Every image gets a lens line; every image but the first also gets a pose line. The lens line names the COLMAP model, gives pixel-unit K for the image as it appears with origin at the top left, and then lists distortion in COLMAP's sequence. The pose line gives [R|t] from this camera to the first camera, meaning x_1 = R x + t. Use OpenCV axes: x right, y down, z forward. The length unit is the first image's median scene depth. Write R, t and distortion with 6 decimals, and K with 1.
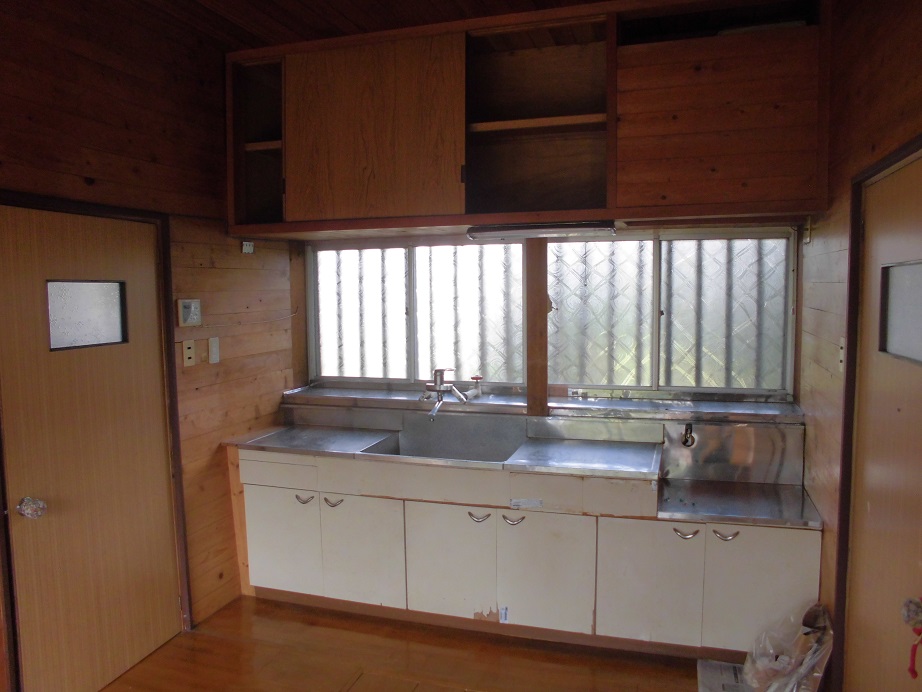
lens RADIAL K [[696.1, 0, 463.2], [0, 696.1, 341.2], [0, 0, 1]] dist [-0.111825, 0.053030]
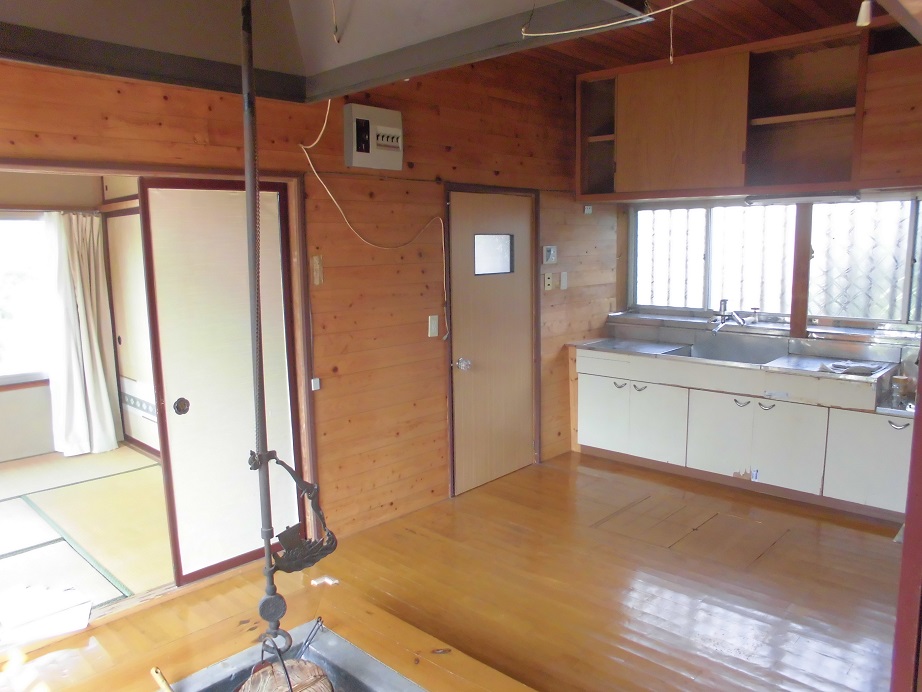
lens RADIAL K [[696.1, 0, 437.3], [0, 696.1, 355.6], [0, 0, 1]] dist [-0.111825, 0.053030]
pose [[0.882410, 0.070468, -0.465173, 0.106146], [-0.026803, 0.994643, 0.099833, 0.032657], [0.469717, -0.075625, 0.879572, -0.470564]]
